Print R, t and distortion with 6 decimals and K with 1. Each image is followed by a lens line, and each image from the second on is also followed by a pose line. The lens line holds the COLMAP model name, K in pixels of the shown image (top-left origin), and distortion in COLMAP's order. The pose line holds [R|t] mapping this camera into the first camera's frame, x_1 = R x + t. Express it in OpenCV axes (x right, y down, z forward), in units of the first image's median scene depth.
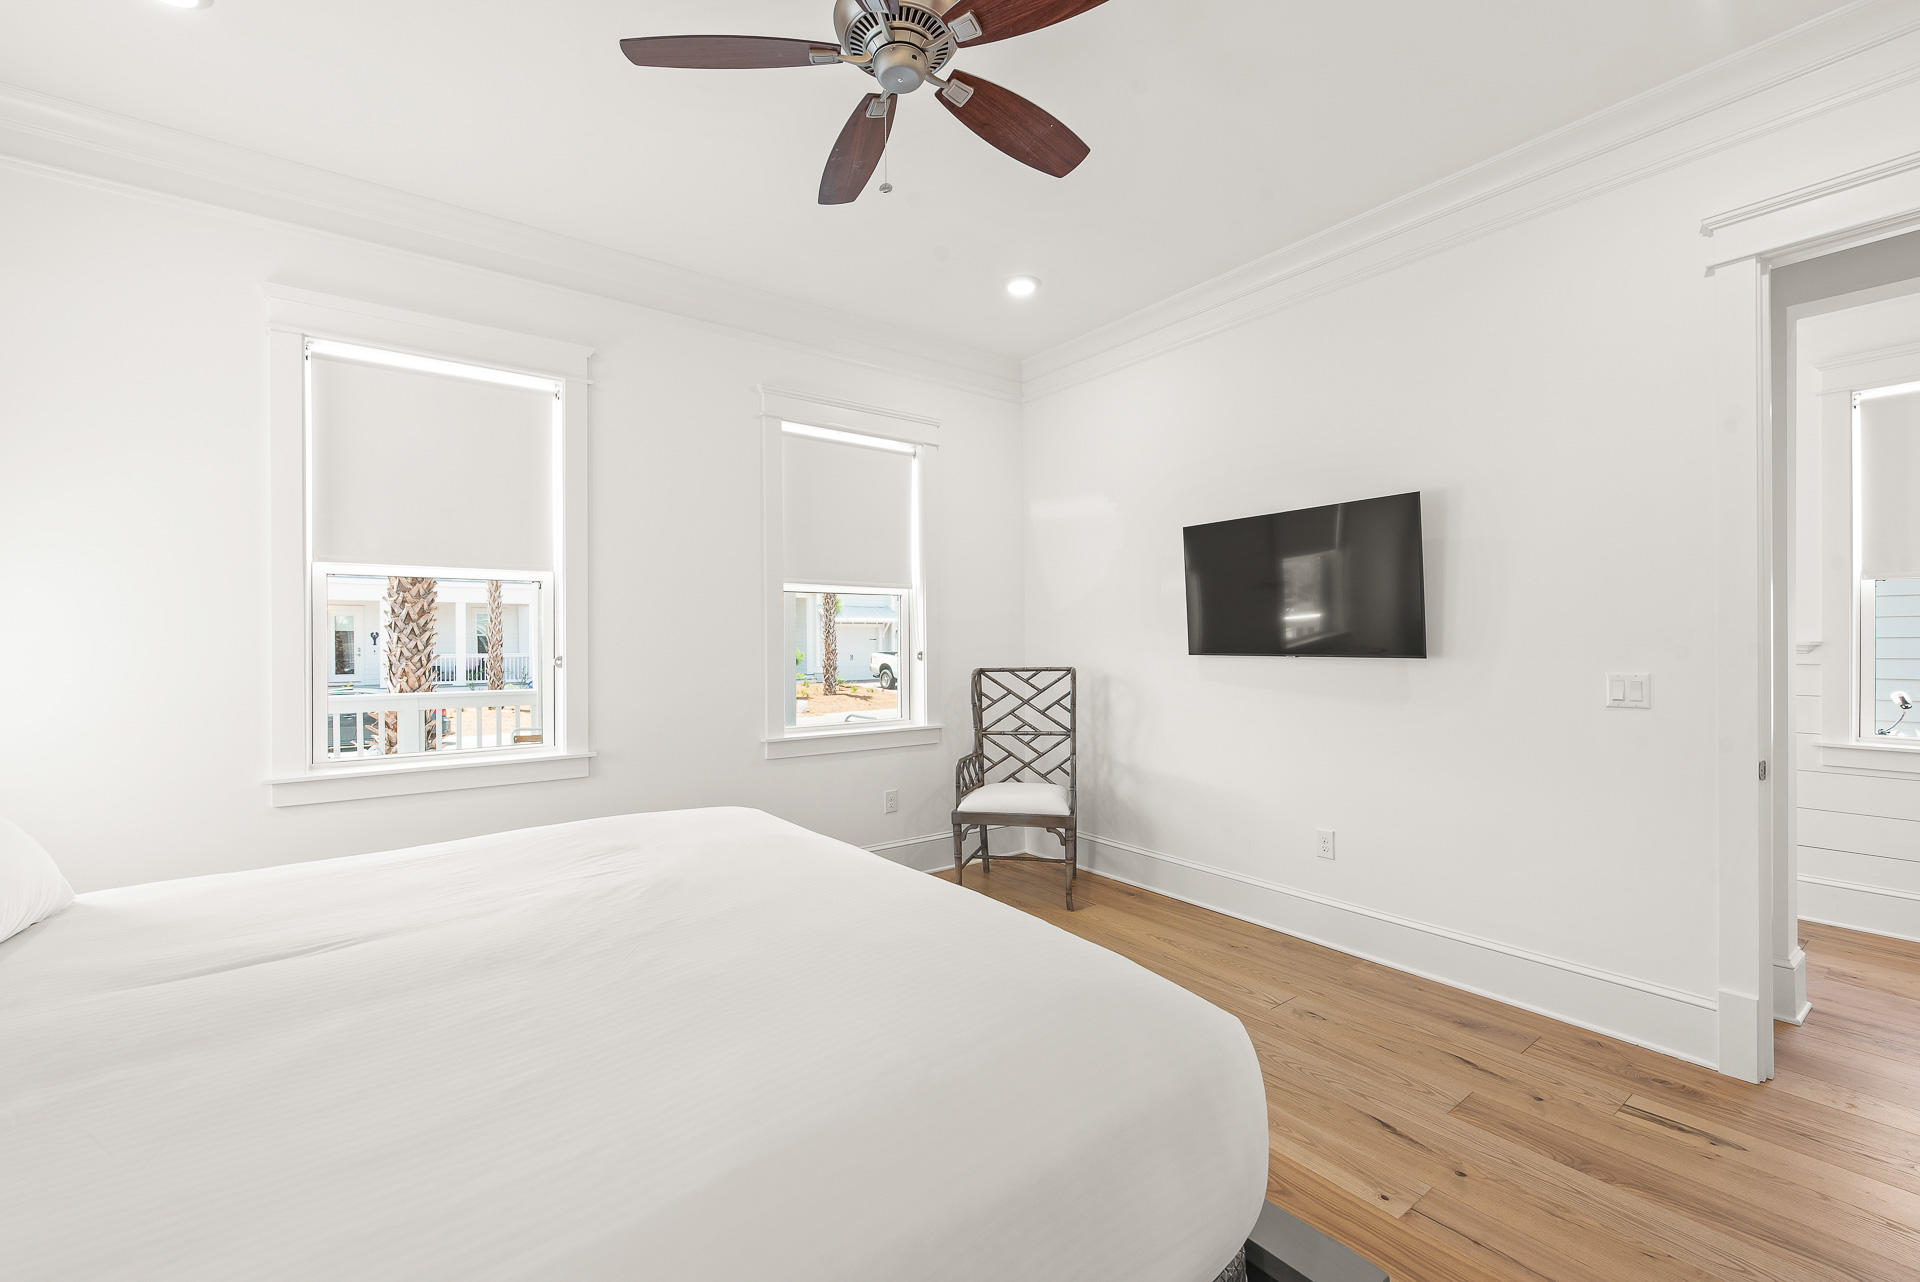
lens RADIAL K [[820.9, 0, 963.1], [0, 820.9, 651.1], [0, 0, 1]] dist [-0.002788, -0.000943]
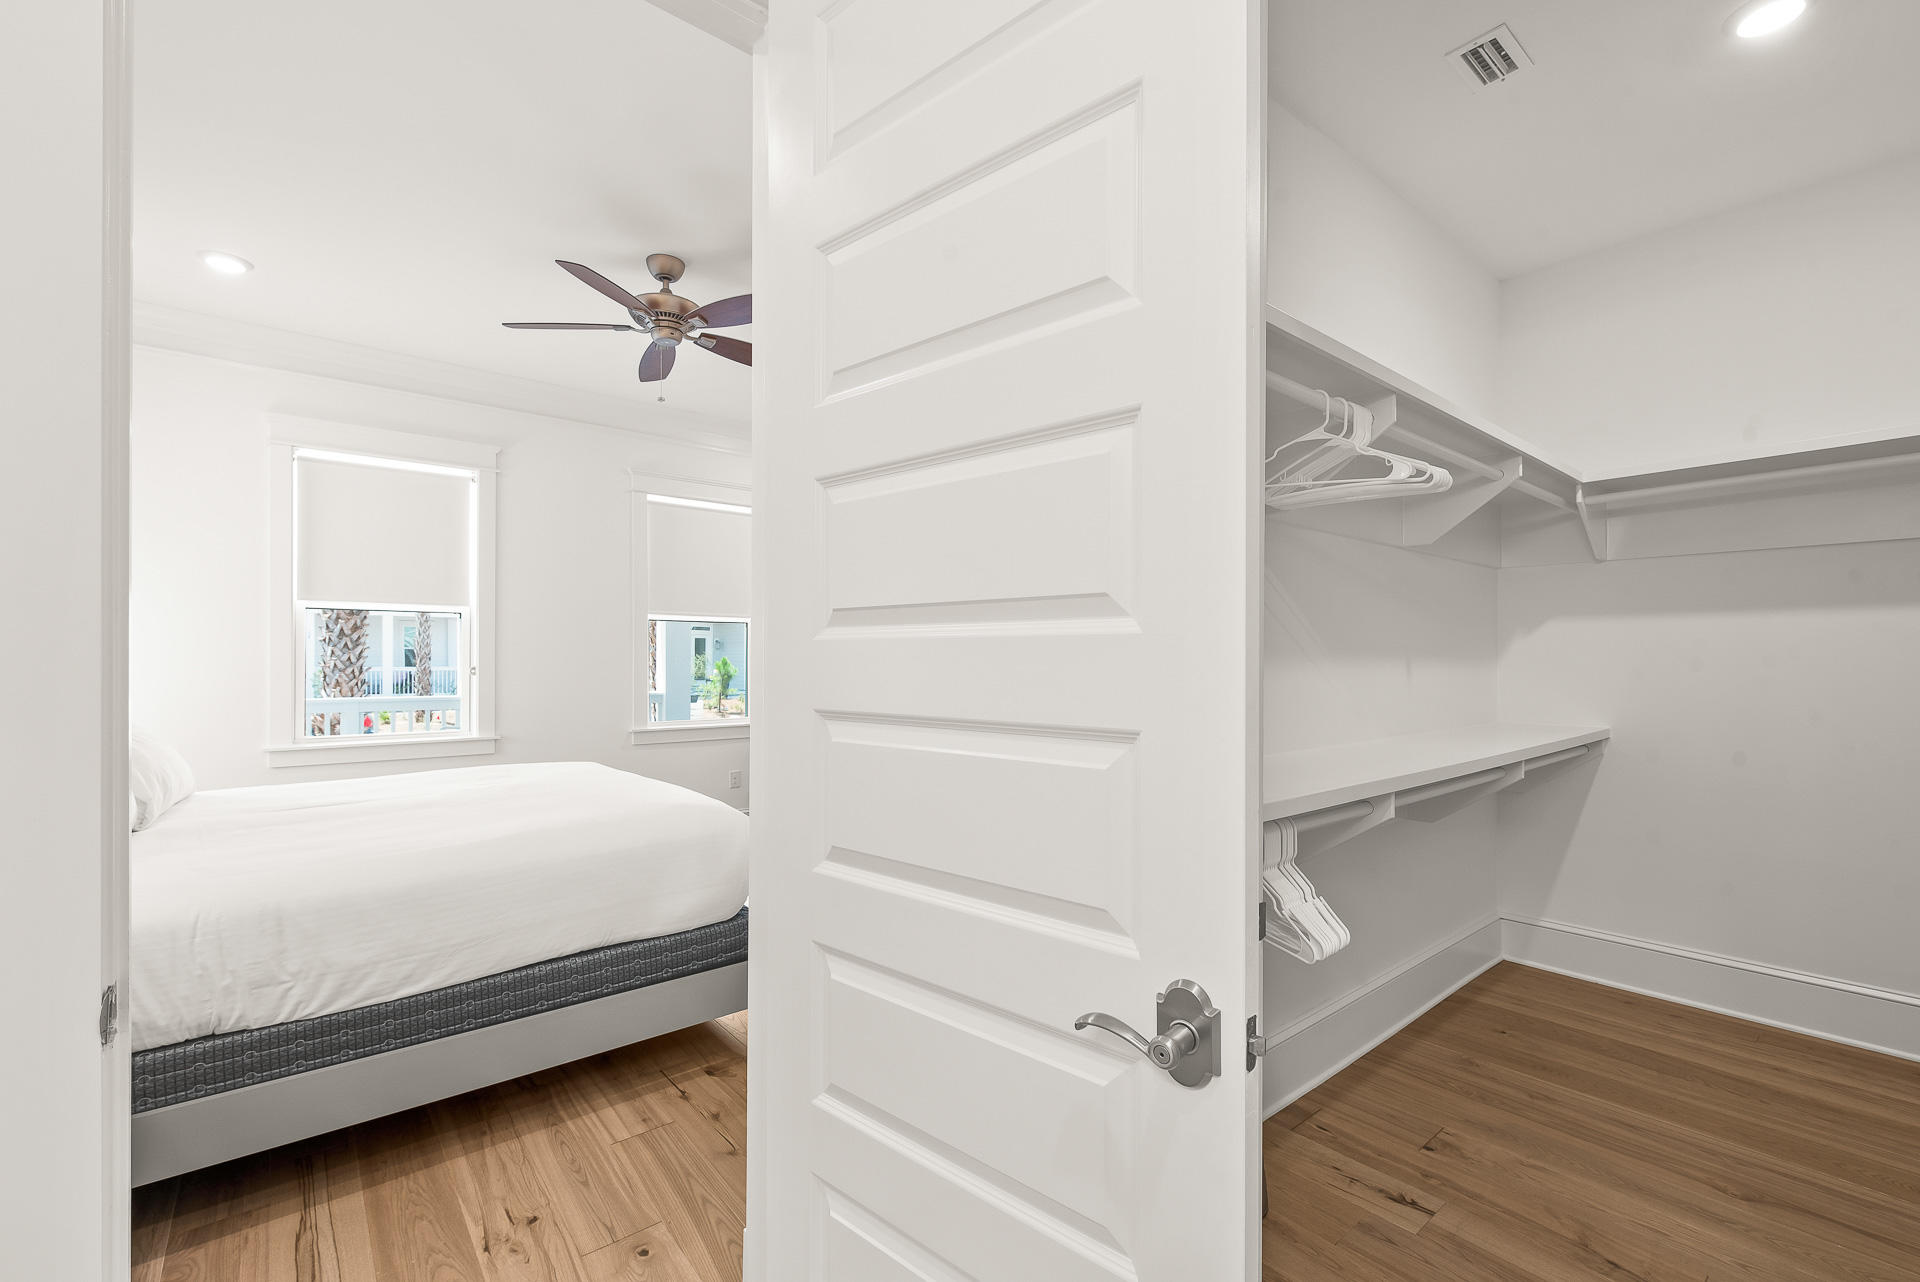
lens RADIAL K [[820.9, 0, 968.0], [0, 820.9, 668.2], [0, 0, 1]] dist [-0.002788, -0.000943]
pose [[0.997622, 0.006618, 0.068604, 0.086657], [-0.006624, 0.999978, -0.000146, 0.000957], [-0.068604, -0.000309, 0.997644, -0.155255]]
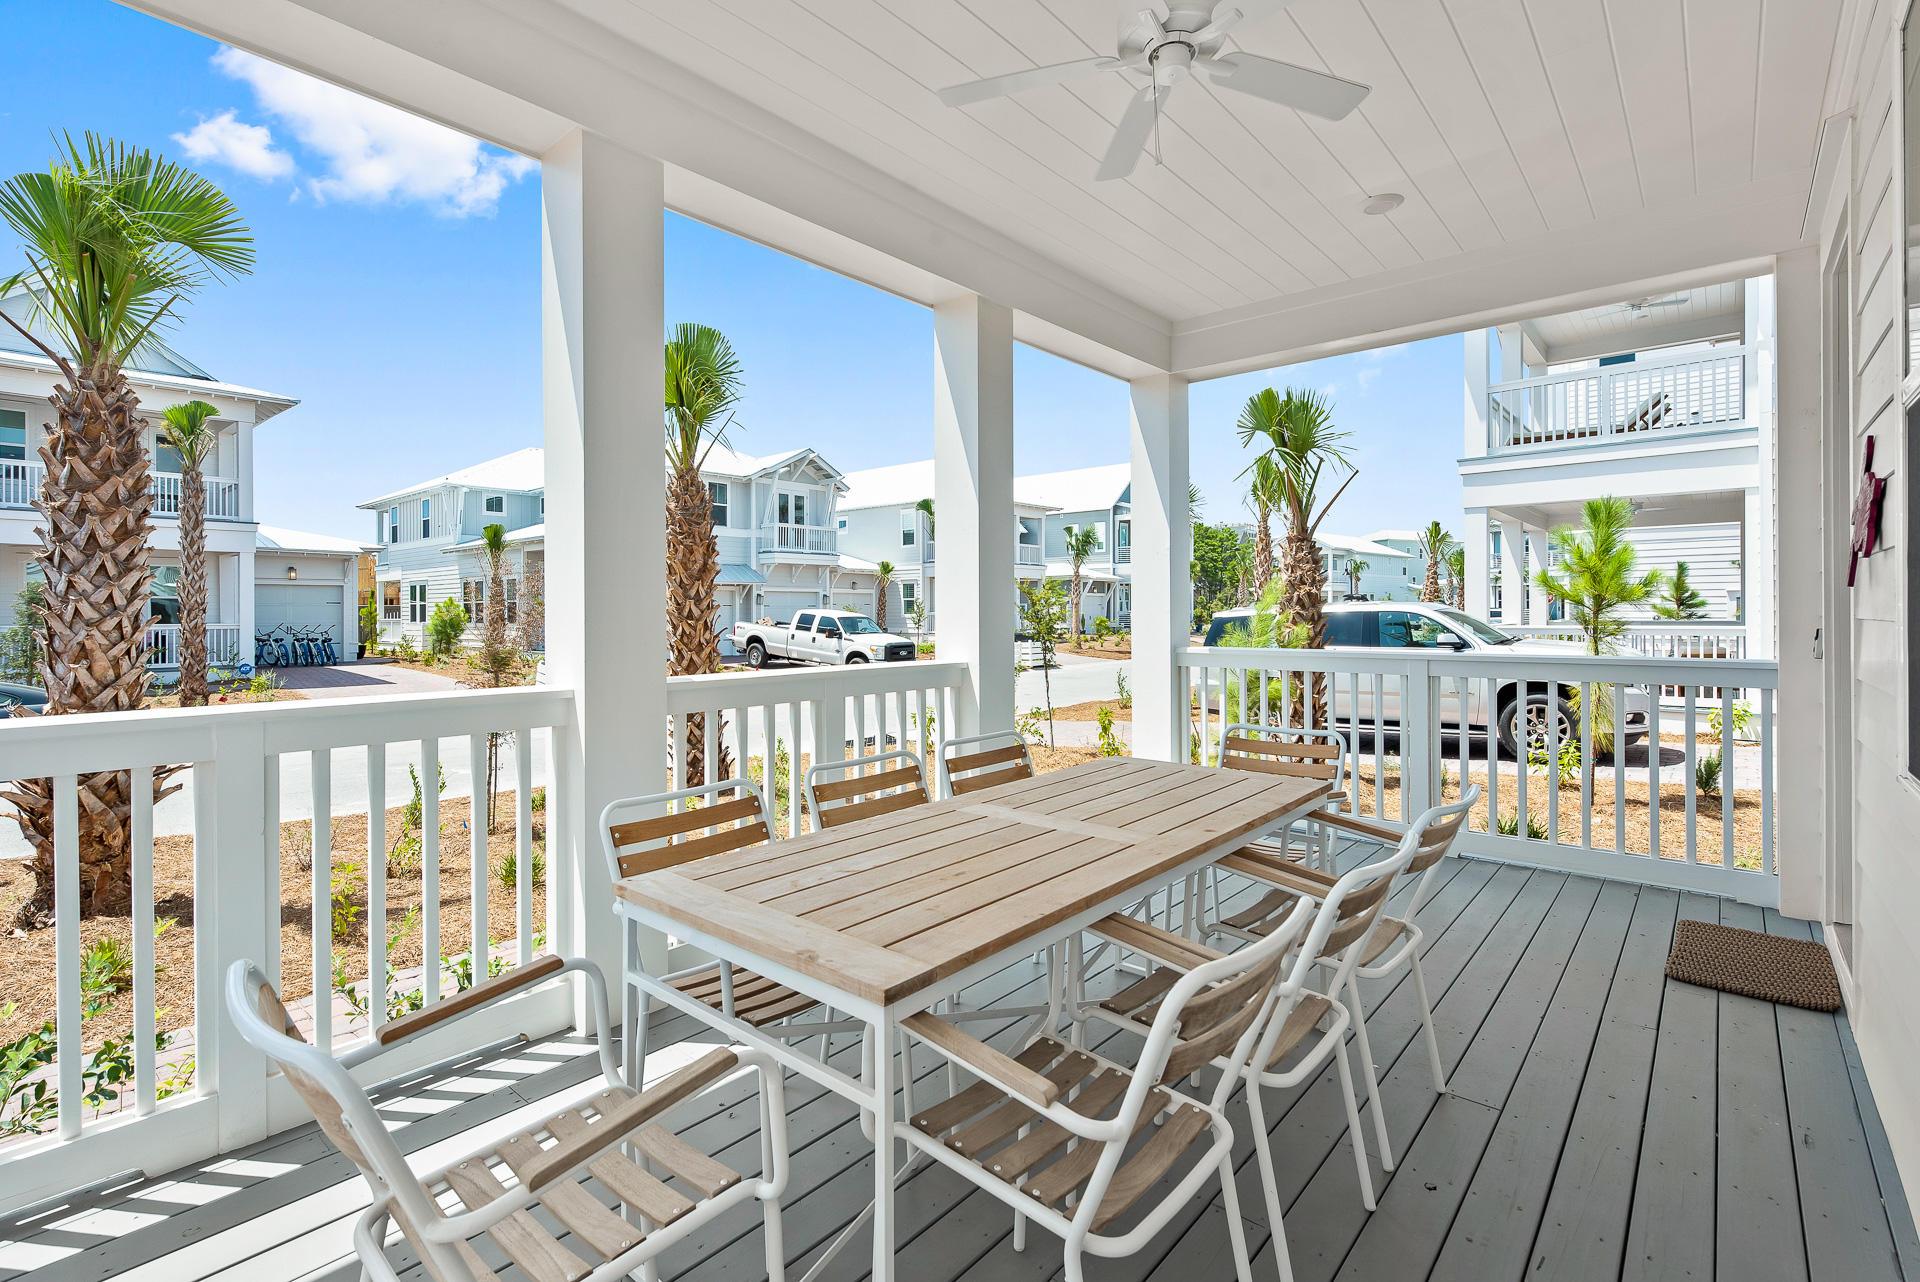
lens RADIAL K [[887.7, 0, 954.7], [0, 887.7, 621.3], [0, 0, 1]] dist [0.000282, -0.000322]
pose [[0.973220, -0.007752, 0.229746, -0.283254], [0.008486, 0.999962, -0.002204, 0.013604], [-0.229720, 0.004095, 0.973248, 0.341022]]
